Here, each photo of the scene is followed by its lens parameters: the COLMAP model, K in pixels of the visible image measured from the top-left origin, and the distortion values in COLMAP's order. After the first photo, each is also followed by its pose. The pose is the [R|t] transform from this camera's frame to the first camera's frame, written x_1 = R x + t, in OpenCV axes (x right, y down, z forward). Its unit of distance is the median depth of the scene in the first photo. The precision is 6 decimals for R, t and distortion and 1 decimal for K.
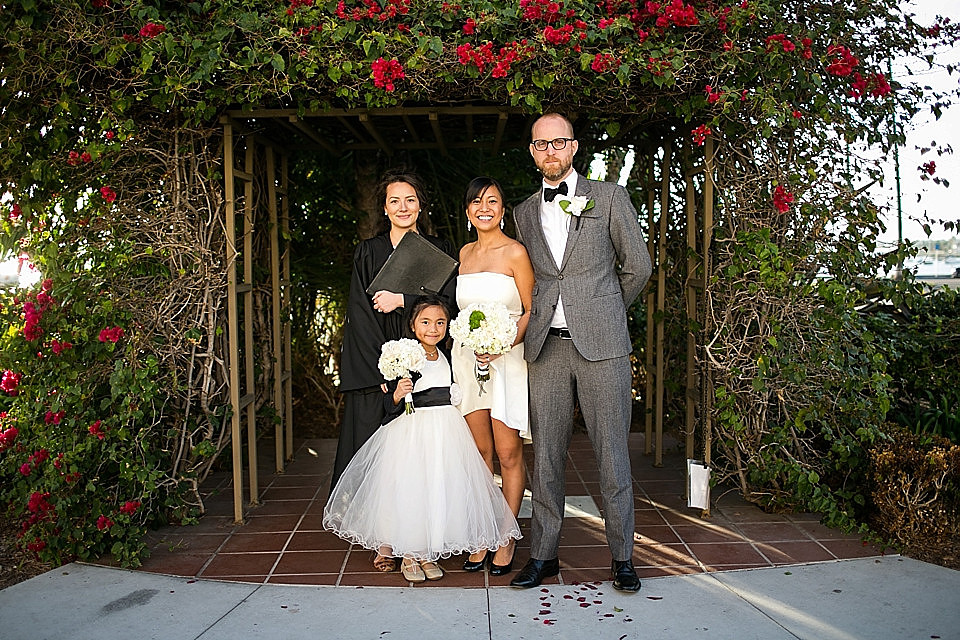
lens RADIAL K [[1028.4, 0, 479.7], [0, 1028.4, 316.4], [0, 0, 1]] dist [-0.095176, 0.114493]
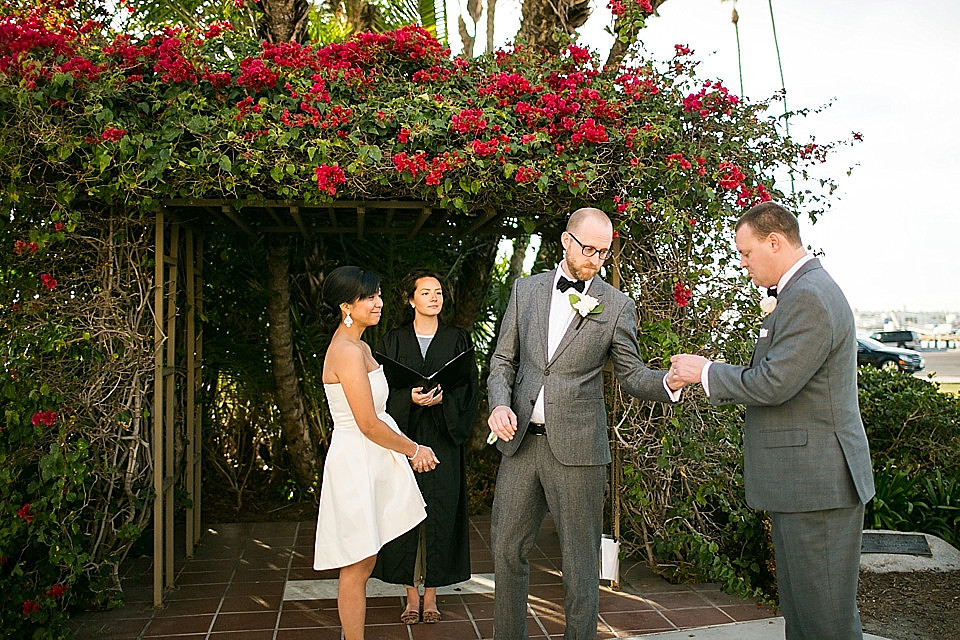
lens RADIAL K [[1124.6, 0, 543.2], [0, 1124.6, 271.8], [0, 0, 1]] dist [-0.097931, 0.116186]
pose [[0.986779, 0.014950, 0.161381, -0.049173], [0.002269, 0.994365, -0.105988, -0.008897], [-0.162056, 0.104953, 0.981184, -0.174299]]
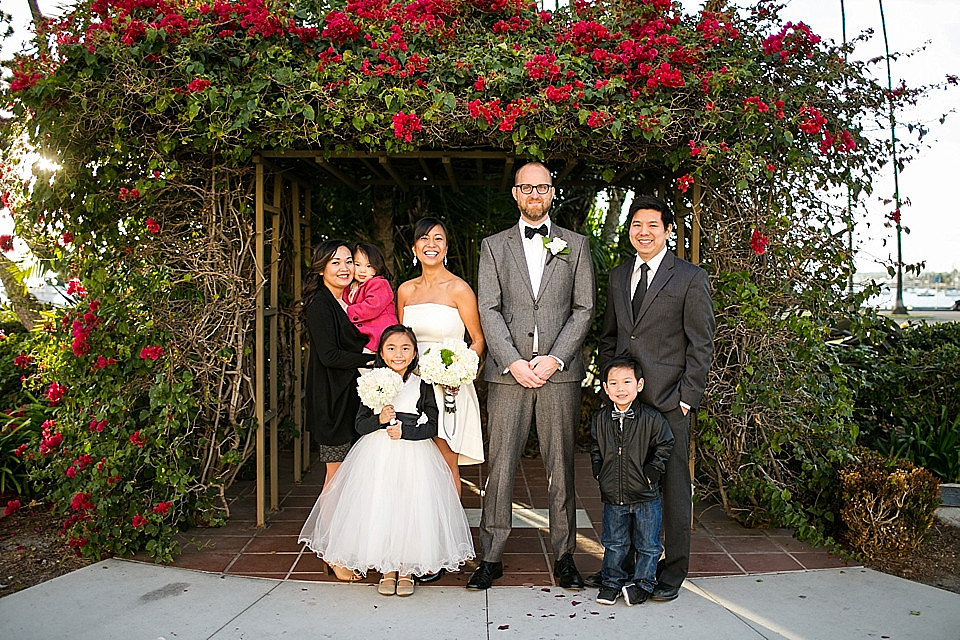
lens RADIAL K [[1015.8, 0, 479.8], [0, 1015.8, 311.8], [0, 0, 1]] dist [-0.085958, 0.086615]
pose [[0.999781, 0.019135, -0.008458, 0.003502], [-0.019357, 0.999450, -0.026913, -0.003352], [0.007938, 0.027071, 0.999602, -0.092393]]
